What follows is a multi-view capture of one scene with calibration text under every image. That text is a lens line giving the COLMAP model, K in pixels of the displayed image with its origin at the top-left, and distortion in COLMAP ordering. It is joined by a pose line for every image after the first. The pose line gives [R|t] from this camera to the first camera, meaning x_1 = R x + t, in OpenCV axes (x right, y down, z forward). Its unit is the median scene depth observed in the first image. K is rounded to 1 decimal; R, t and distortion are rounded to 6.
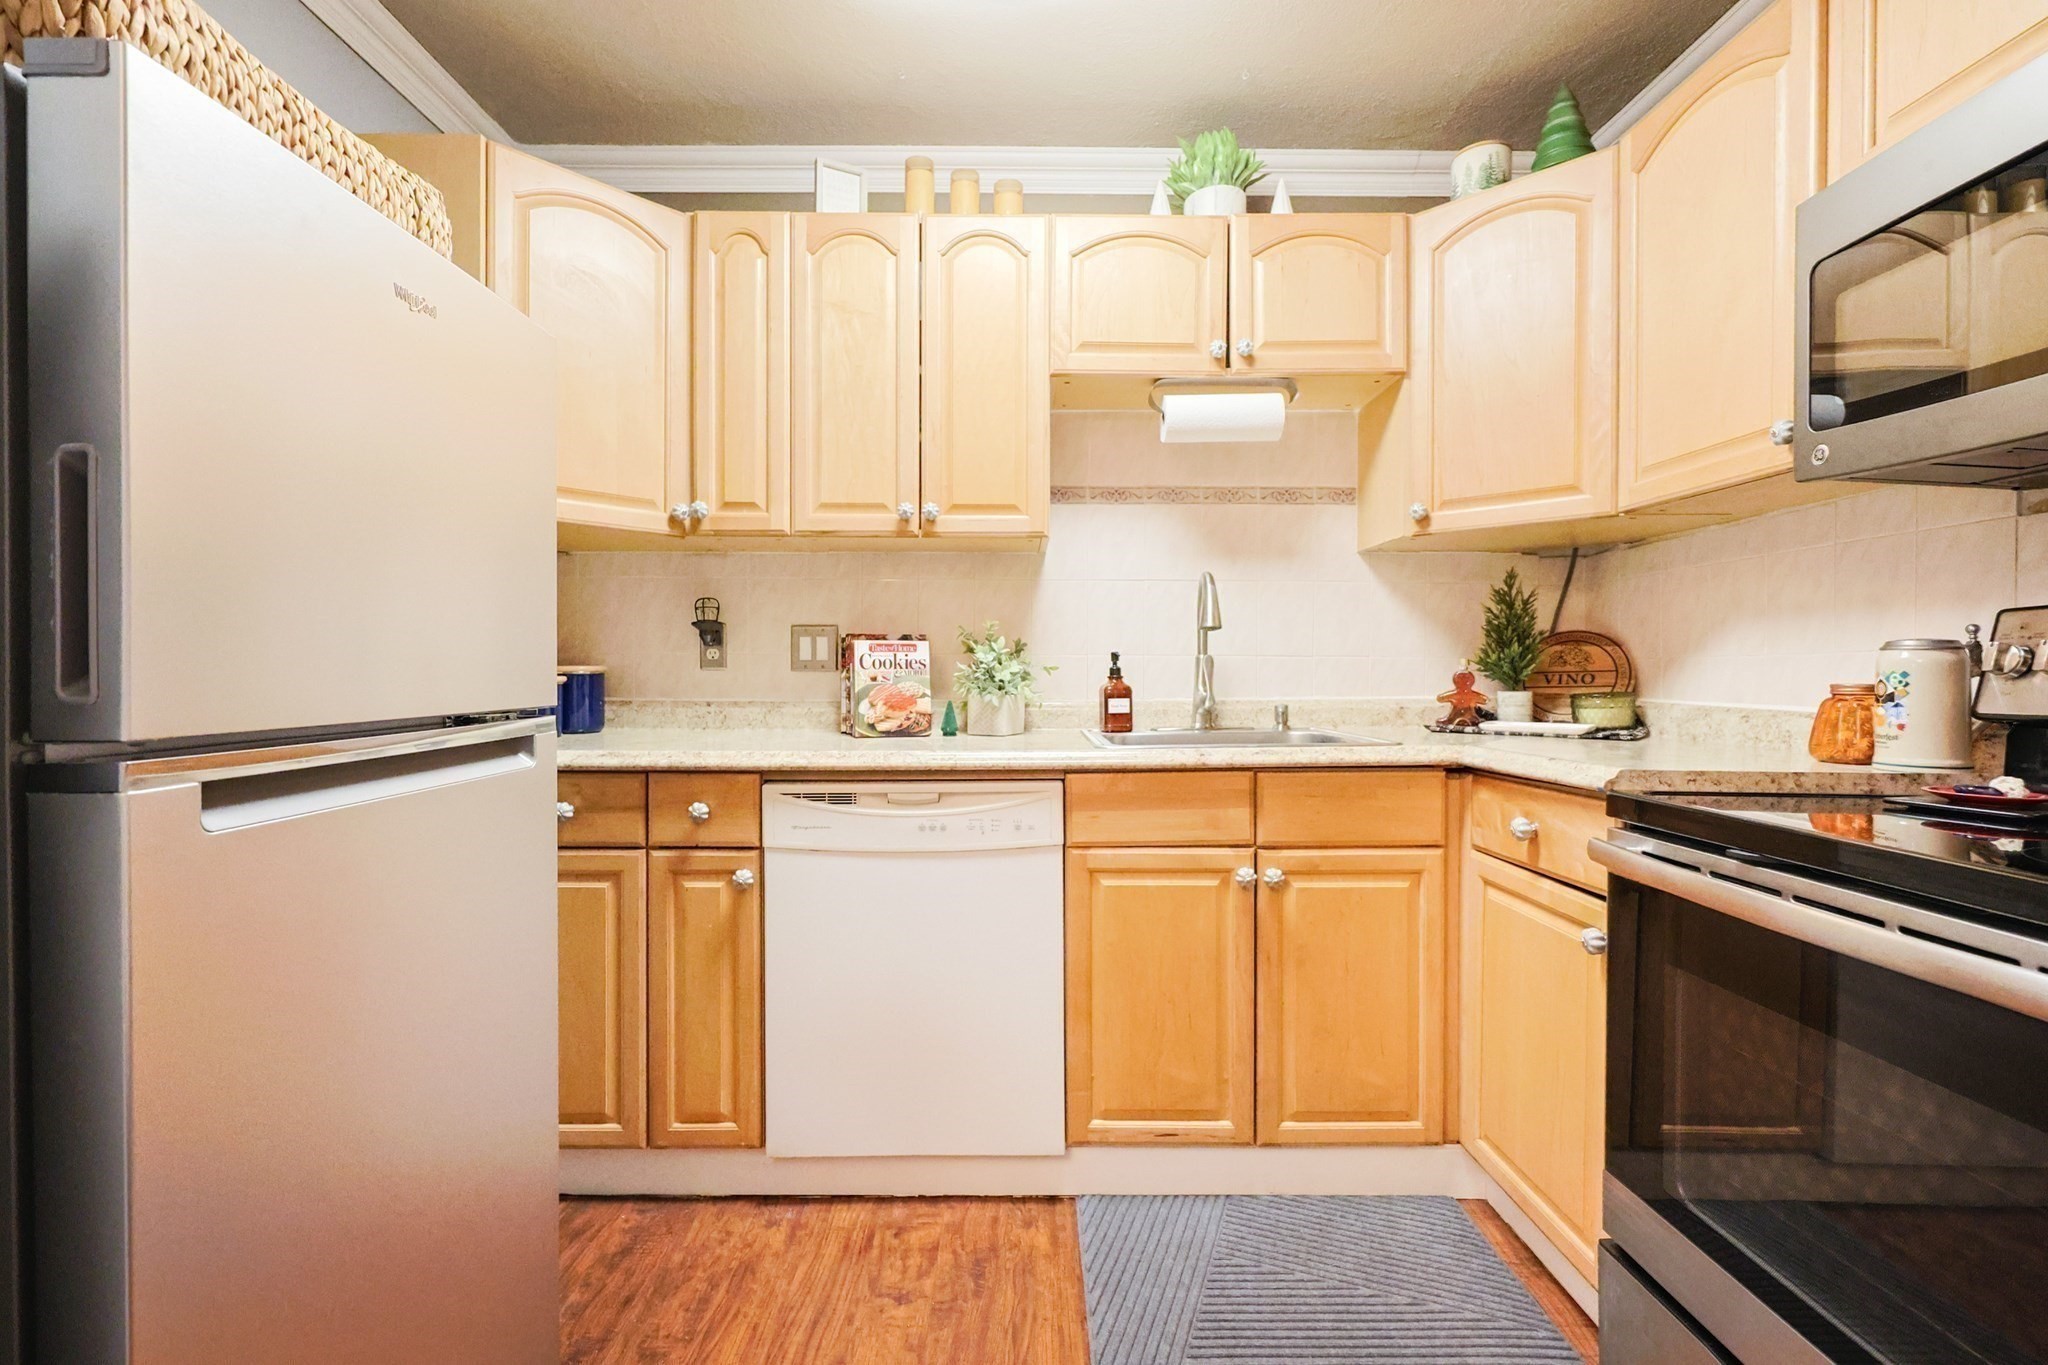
lens RADIAL K [[906.5, 0, 1023.0], [0, 906.5, 675.0], [0, 0, 1]] dist [0.000548, -0.000234]
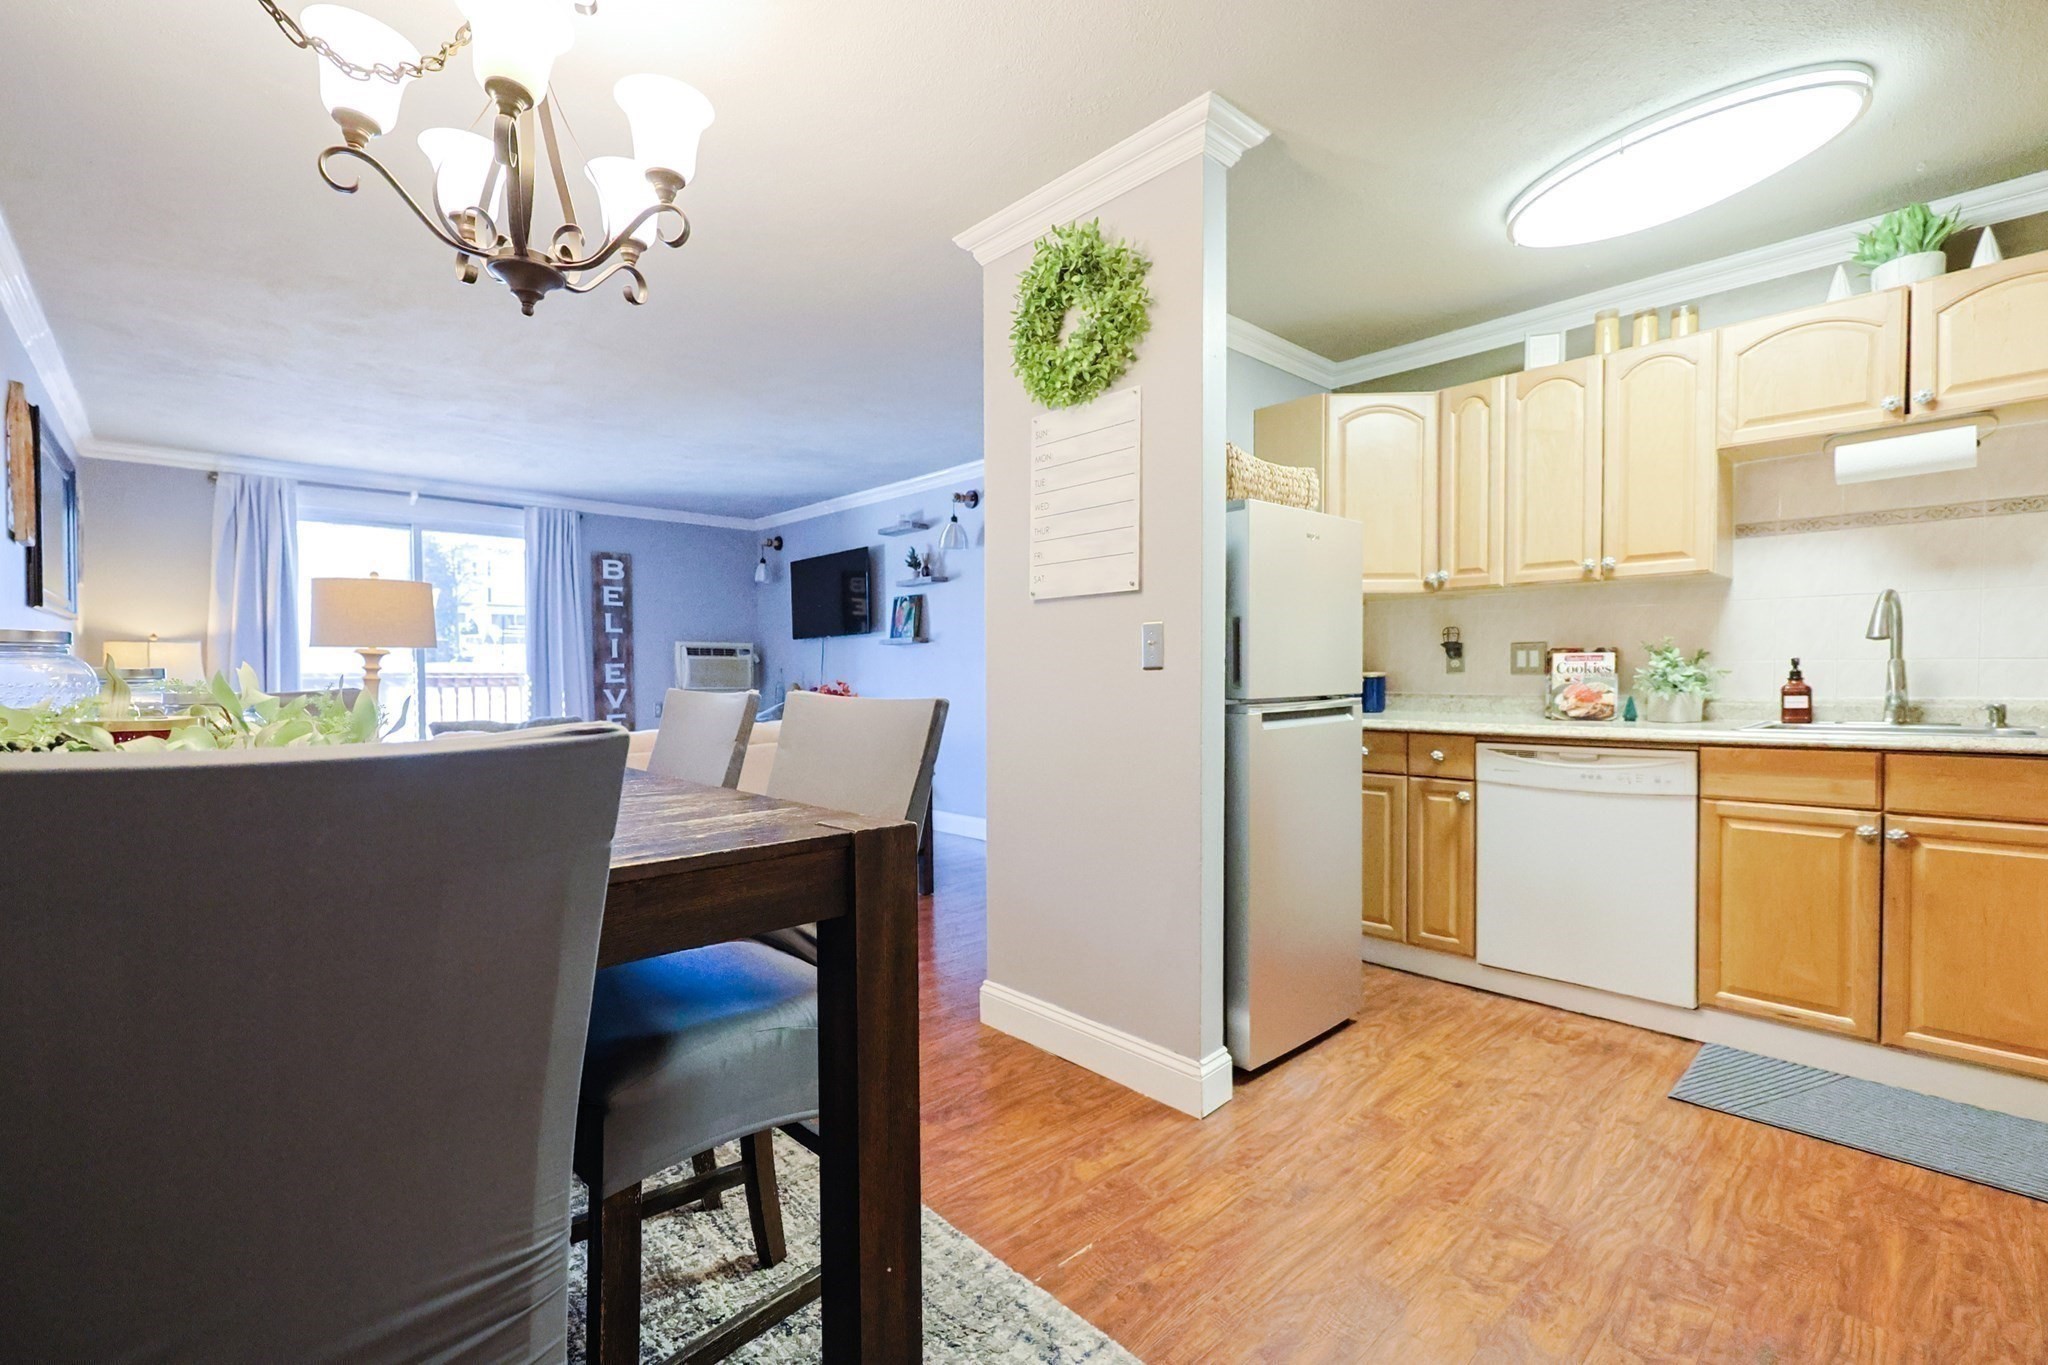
lens RADIAL K [[894.2, 0, 1019.9], [0, 894.2, 698.7], [0, 0, 1]] dist [0.001033, -0.000444]
pose [[0.678587, 0.015348, -0.734359, 0.354183], [0.004256, 0.999683, 0.024826, -0.006243], [0.734507, -0.019972, 0.678307, -0.744289]]
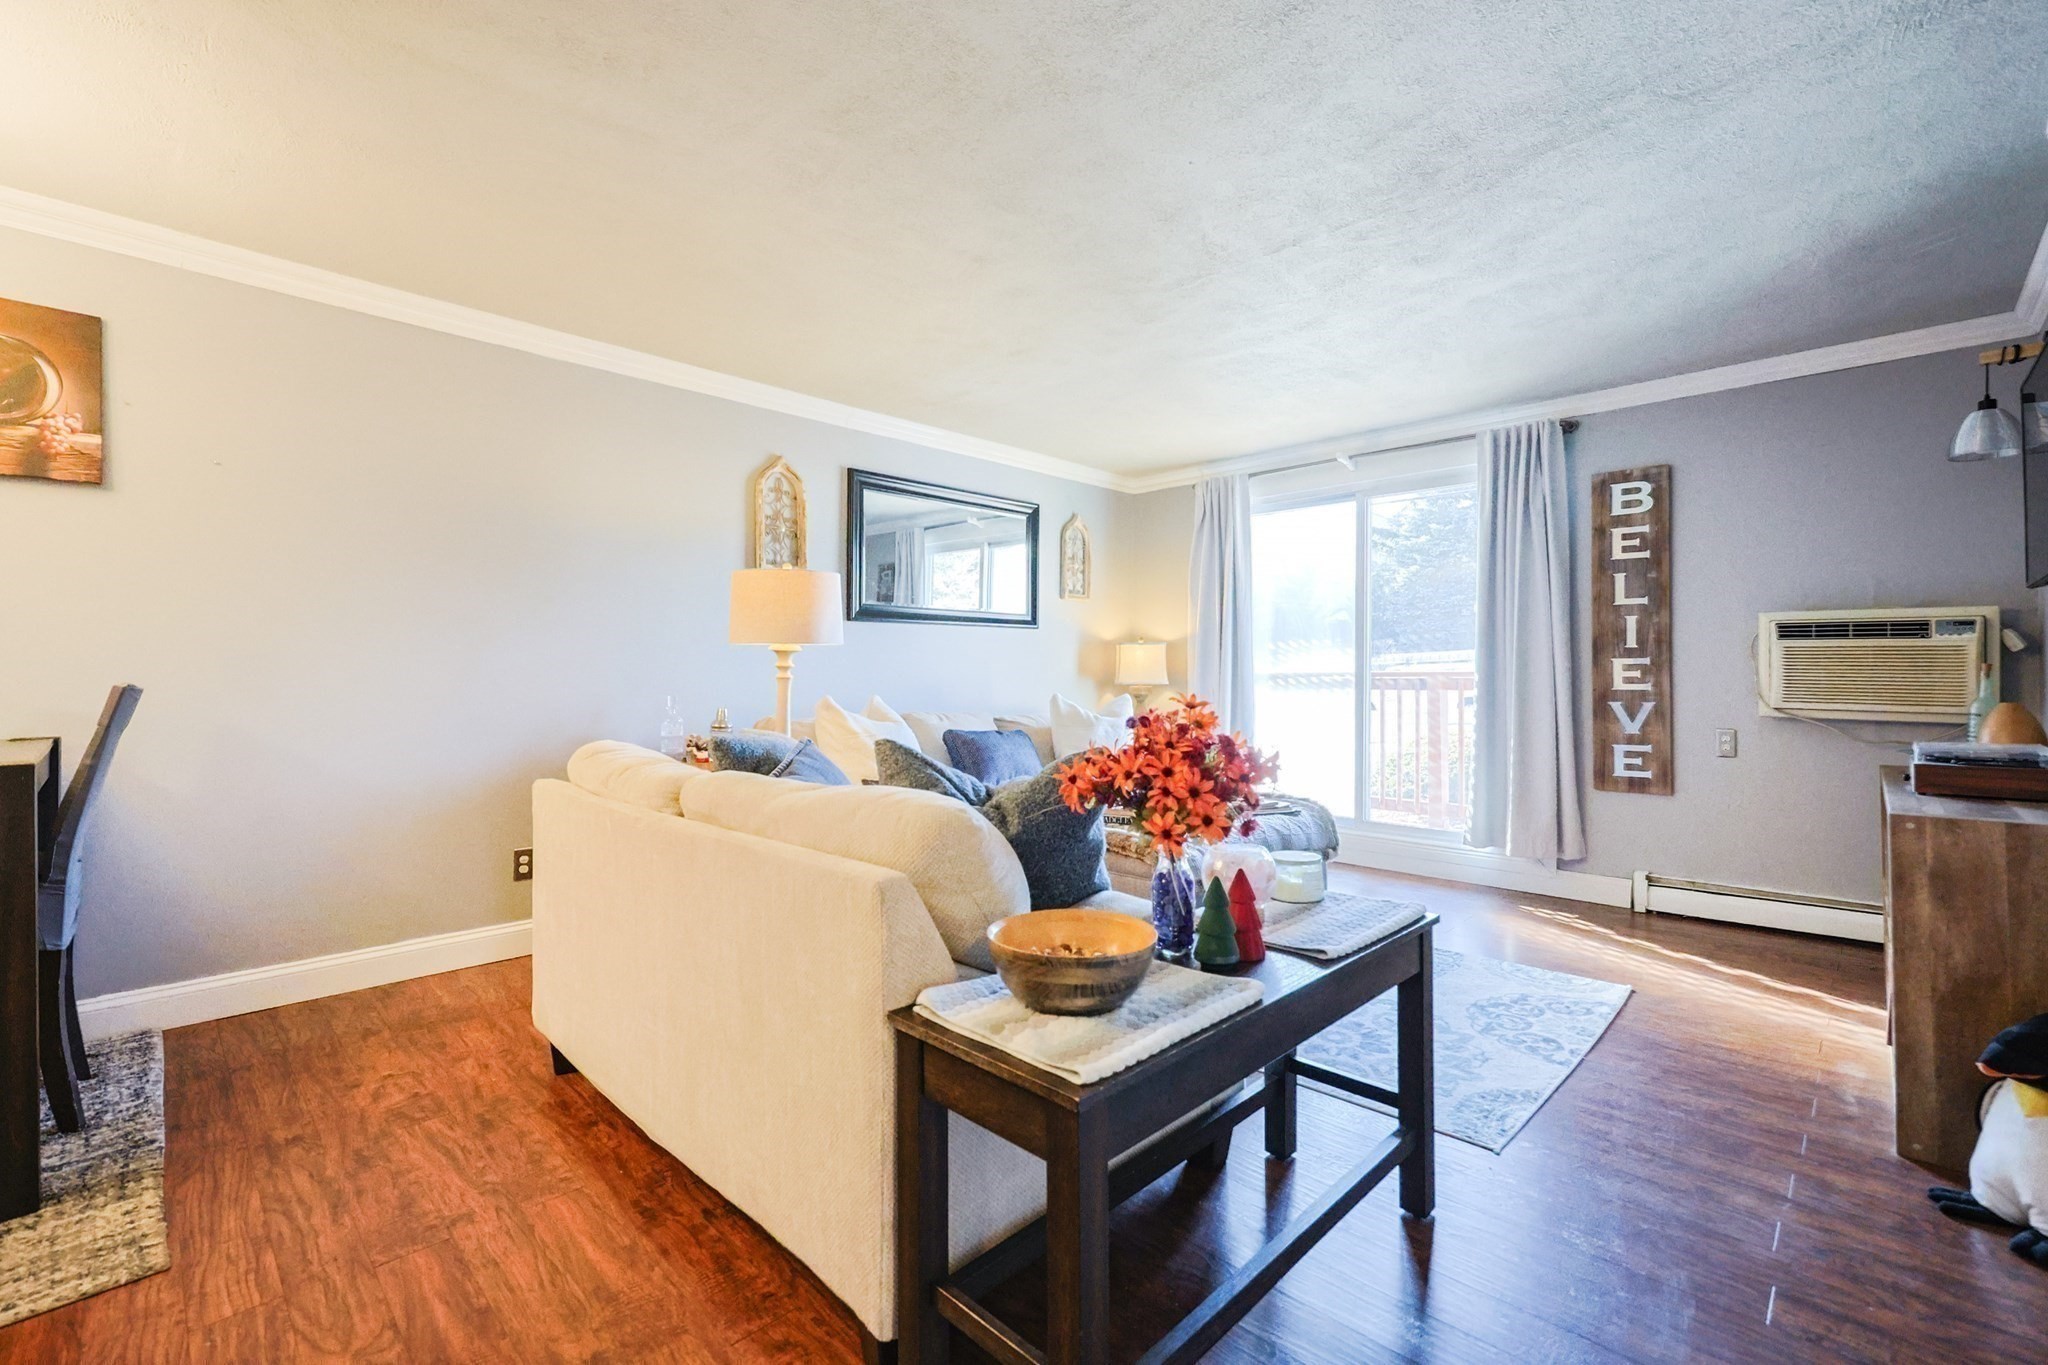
lens RADIAL K [[868.6, 0, 1028.9], [0, 868.6, 674.4], [0, 0, 1]] dist [0.000645, -0.000004]
pose [[-0.699550, -0.004148, -0.714572, -1.085443], [-0.007374, 0.999972, 0.001414, -0.019860], [0.714546, 0.006258, -0.699561, 1.102923]]
